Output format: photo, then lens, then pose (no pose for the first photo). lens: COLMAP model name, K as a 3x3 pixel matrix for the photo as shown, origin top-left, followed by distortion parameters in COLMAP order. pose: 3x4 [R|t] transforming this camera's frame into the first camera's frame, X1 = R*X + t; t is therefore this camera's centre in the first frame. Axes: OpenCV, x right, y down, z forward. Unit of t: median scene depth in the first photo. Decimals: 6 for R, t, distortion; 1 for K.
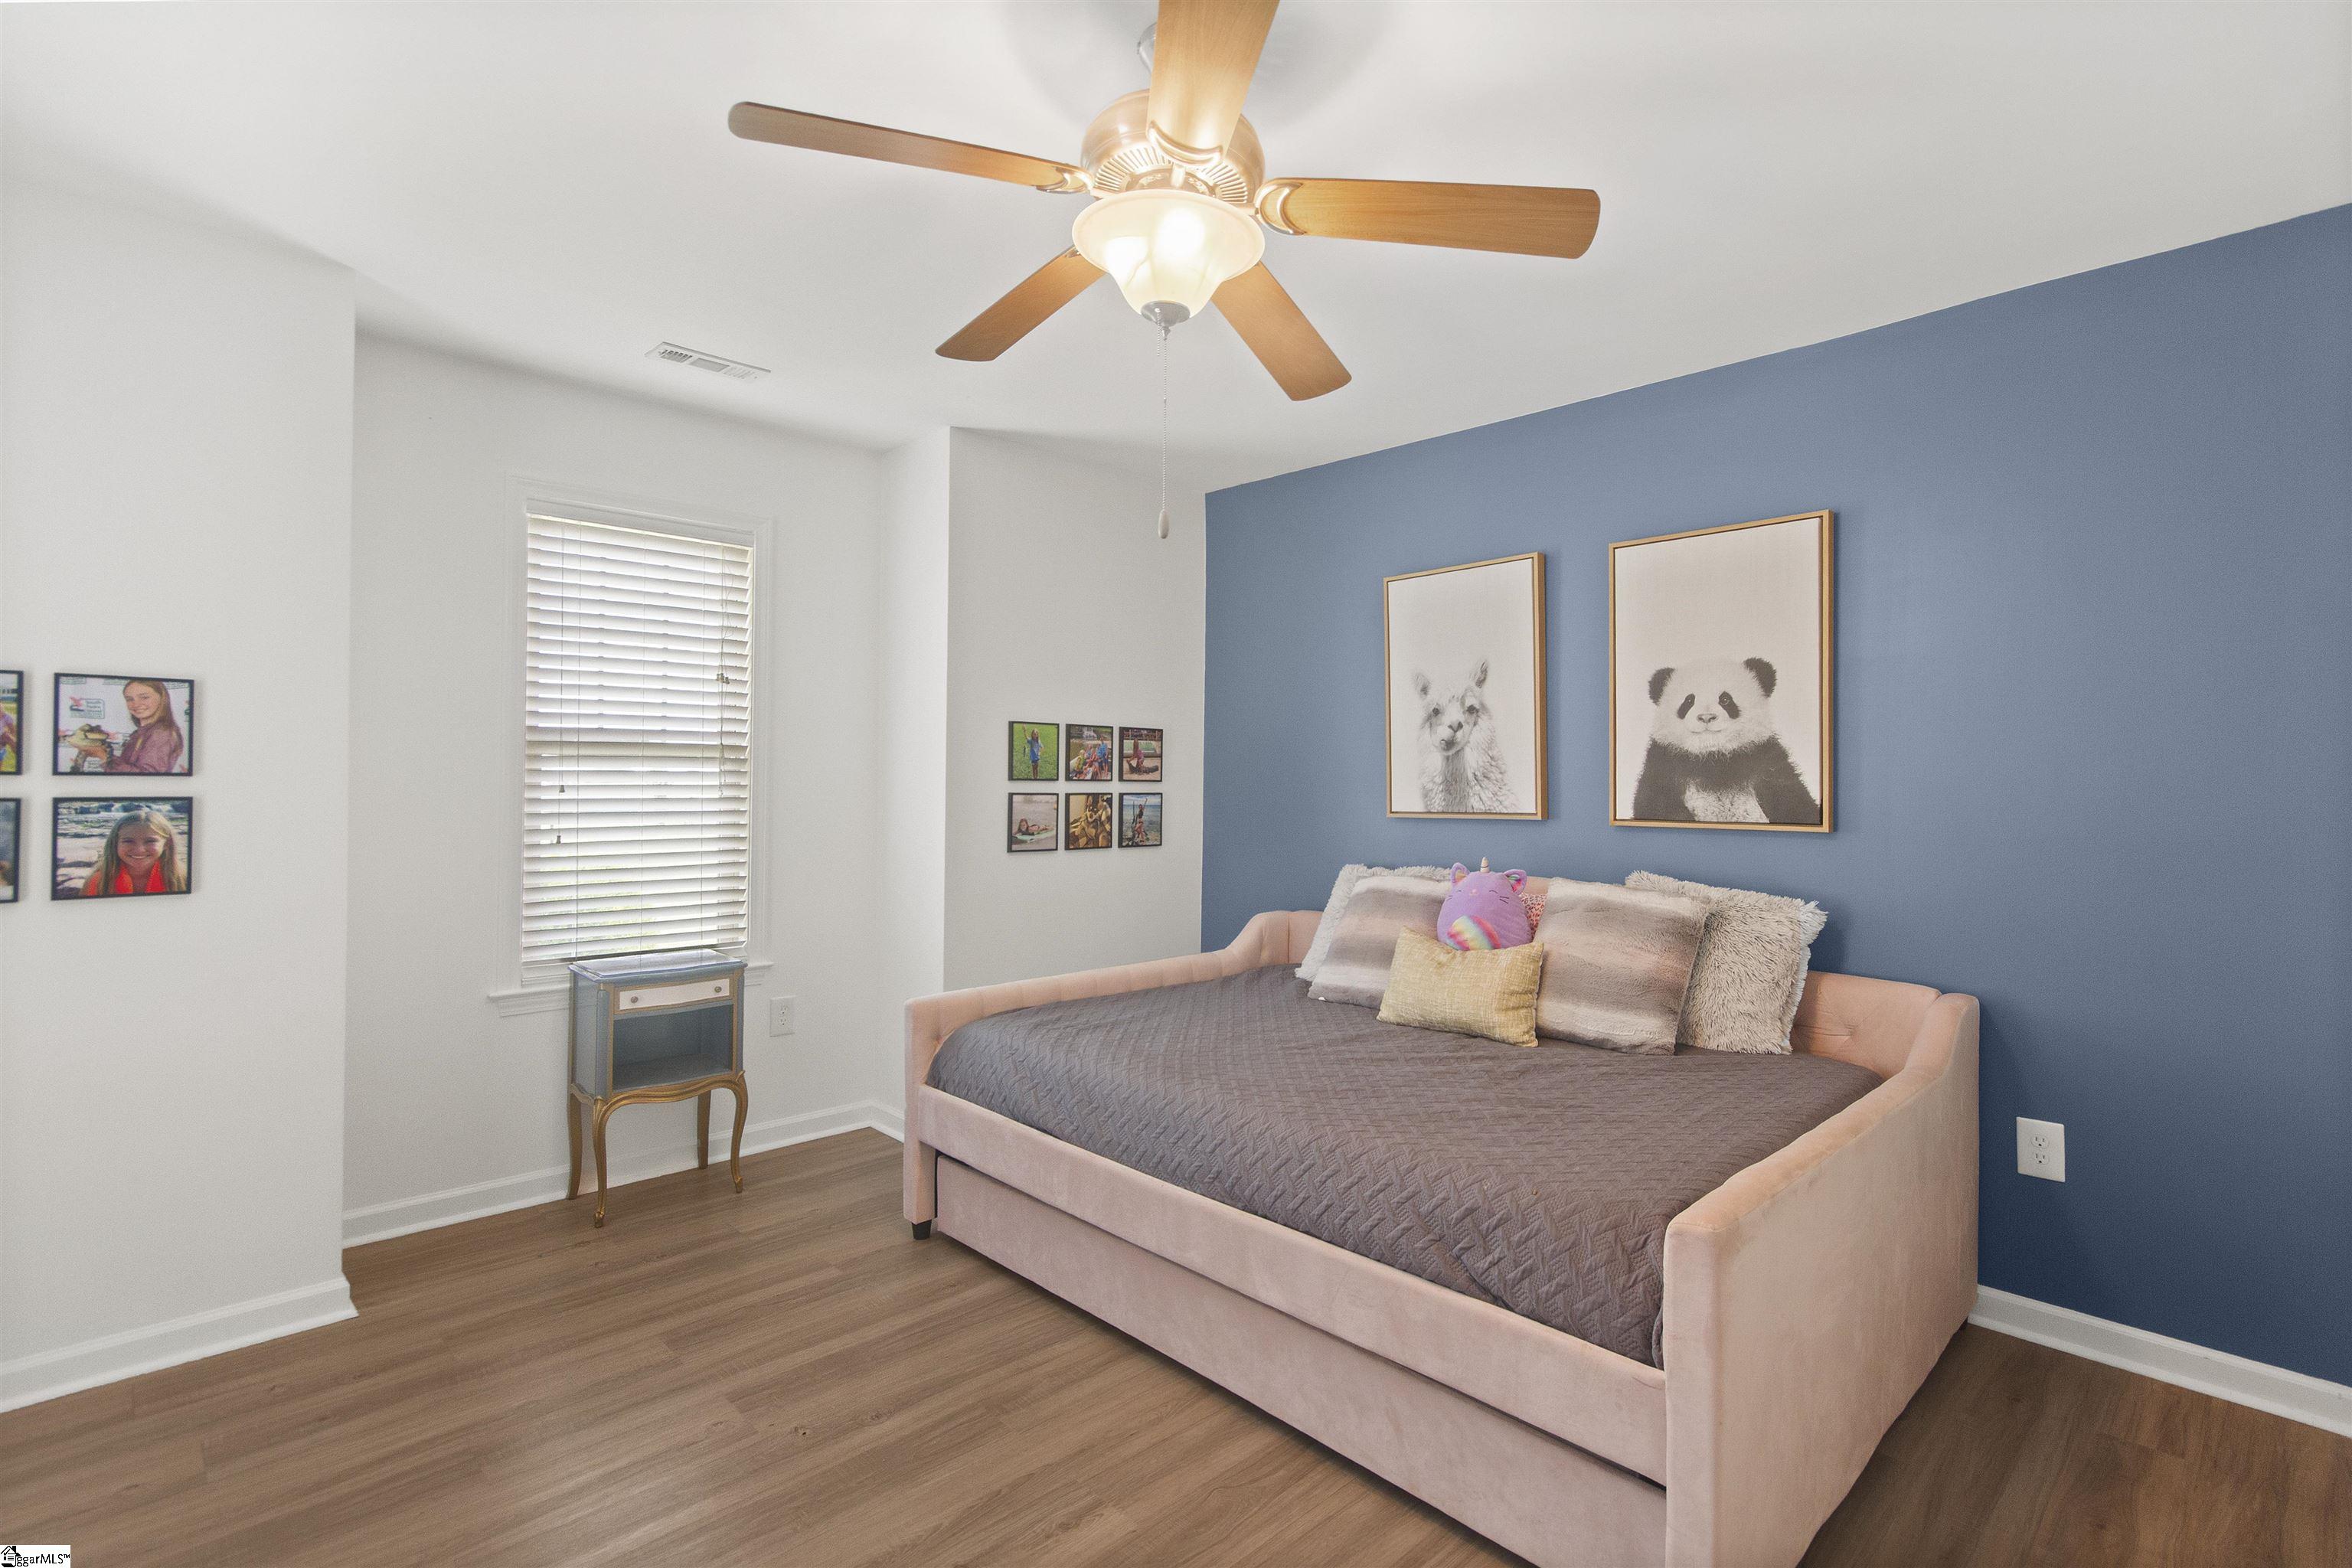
lens RADIAL K [[1107.6, 0, 1194.9], [0, 1107.6, 775.3], [0, 0, 1]] dist [0.013930, 0.000119]
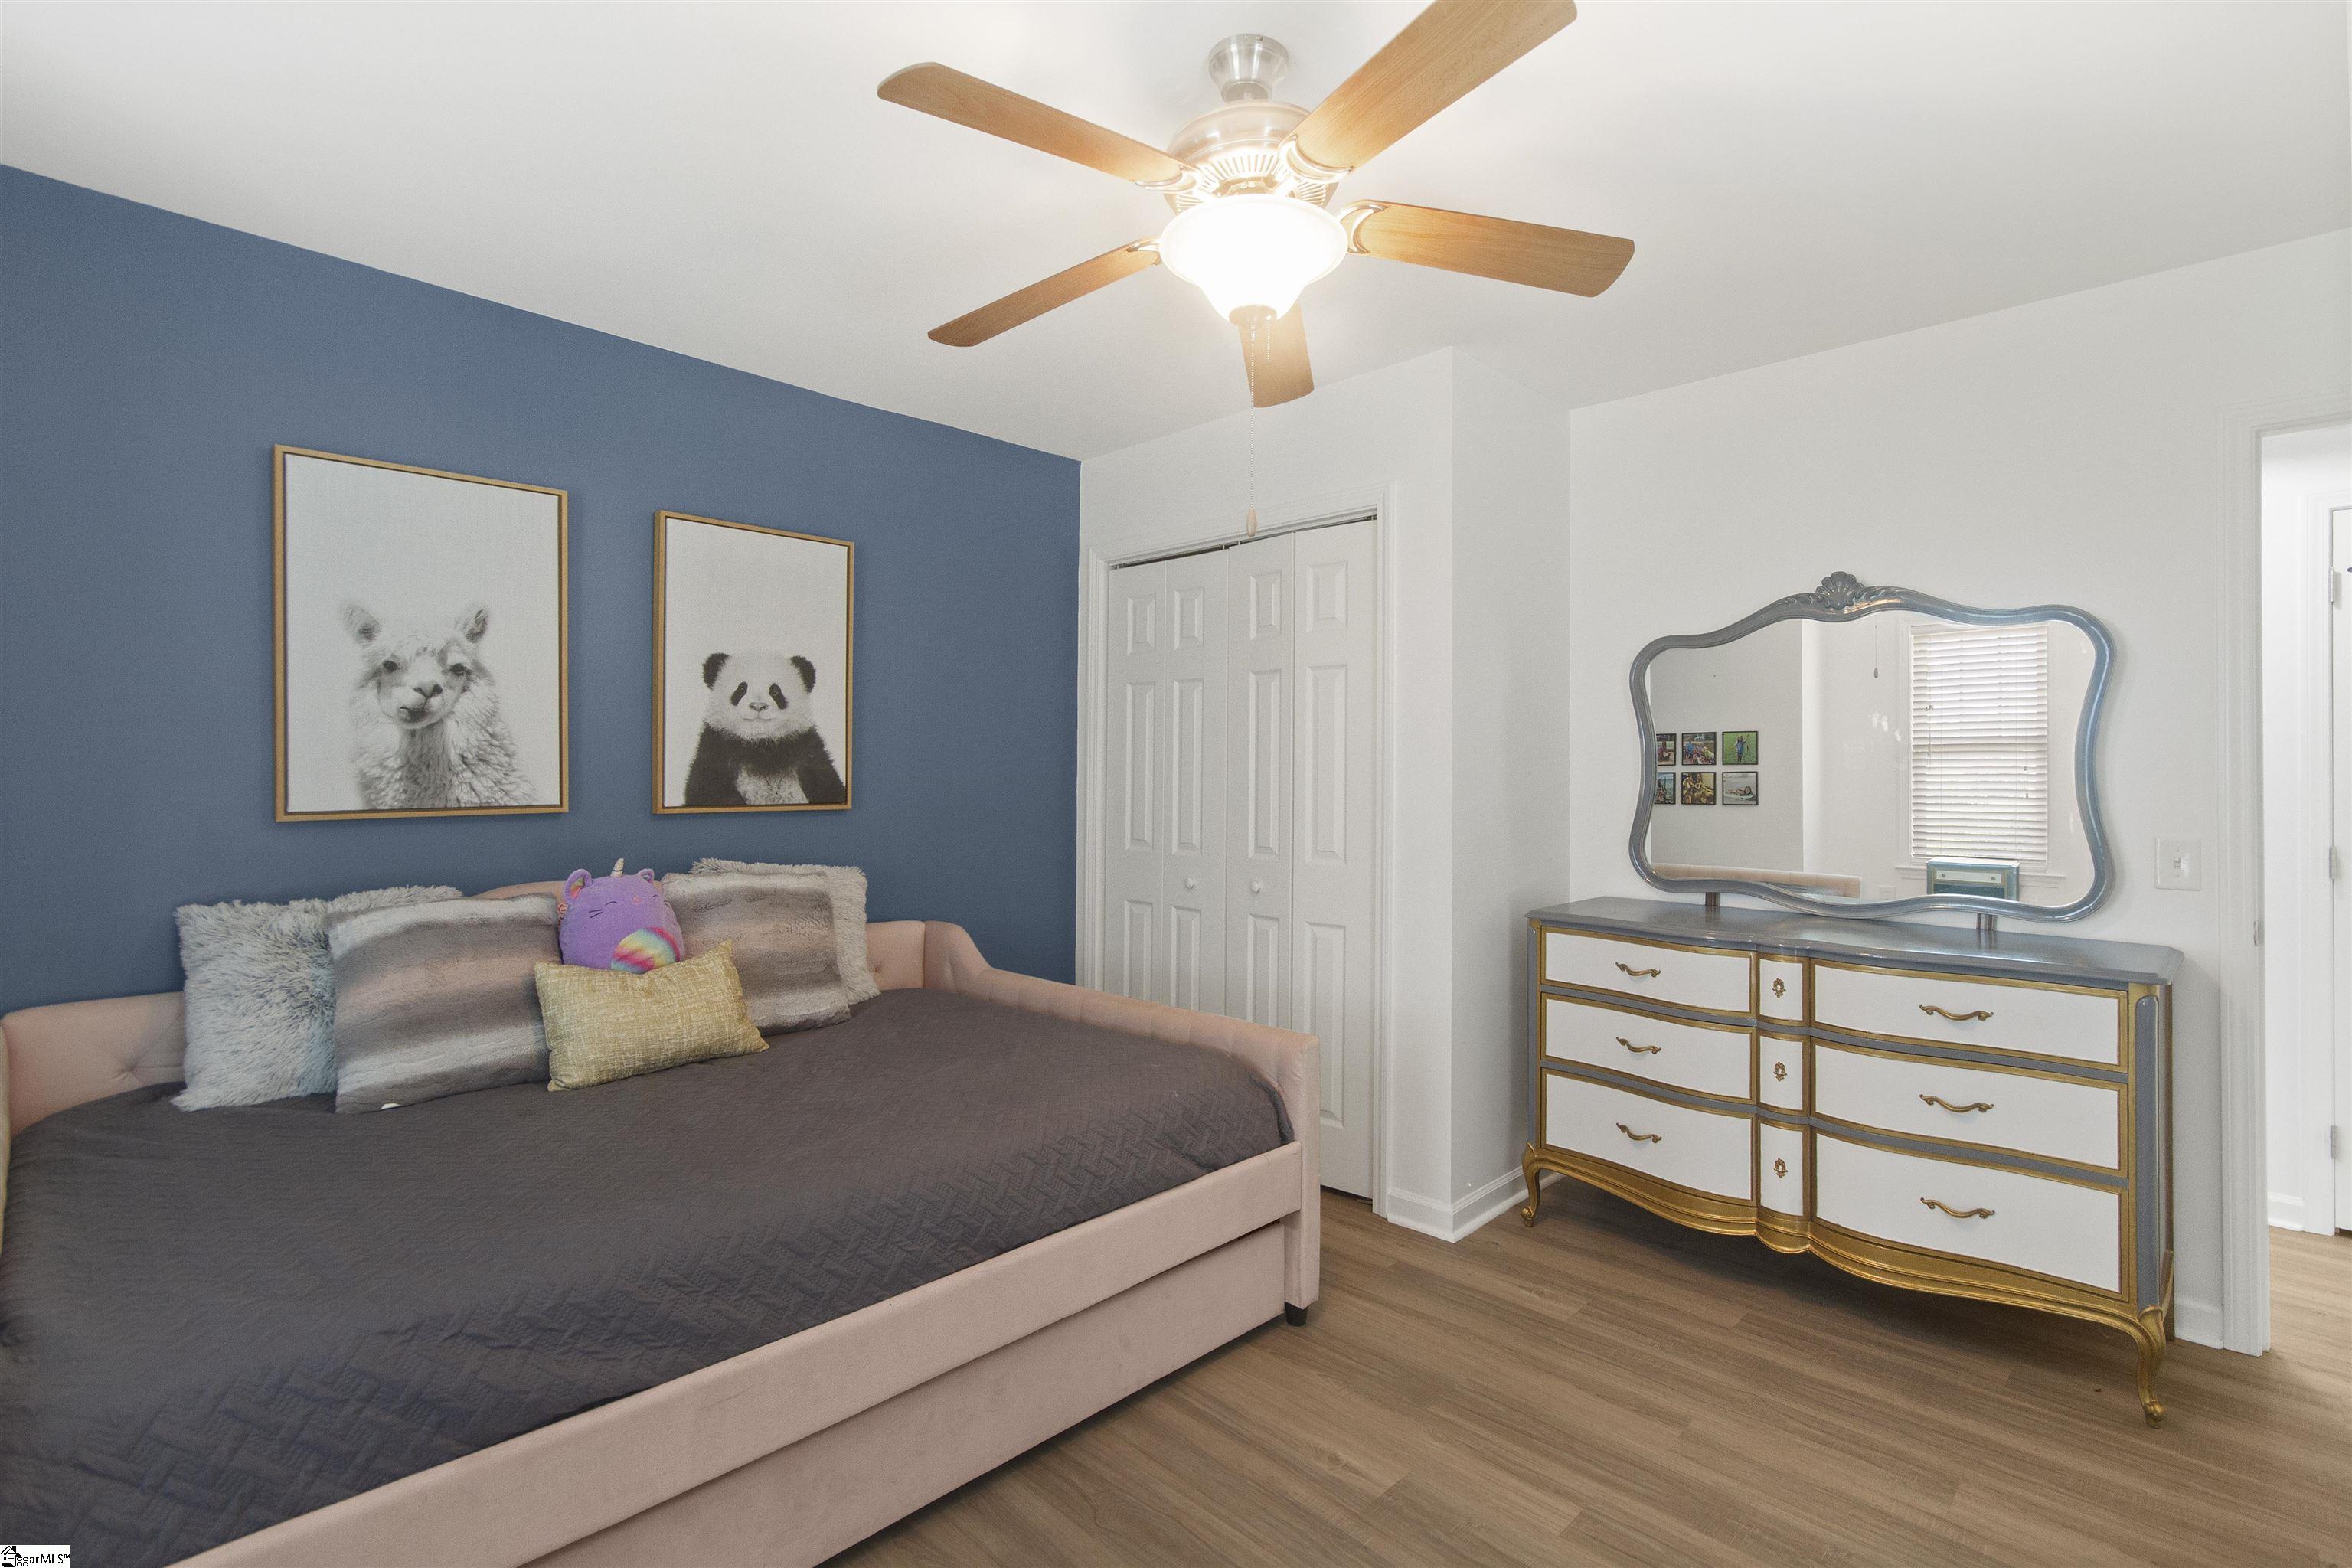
lens RADIAL K [[1122.9, 0, 1171.8], [0, 1122.9, 752.5], [0, 0, 1]] dist [0.014059, 0.000522]
pose [[-0.021837, 0.014301, 0.999659, -0.586920], [-0.007643, 0.999866, -0.014471, 0.004265], [-0.999732, -0.007957, -0.021725, 0.605162]]
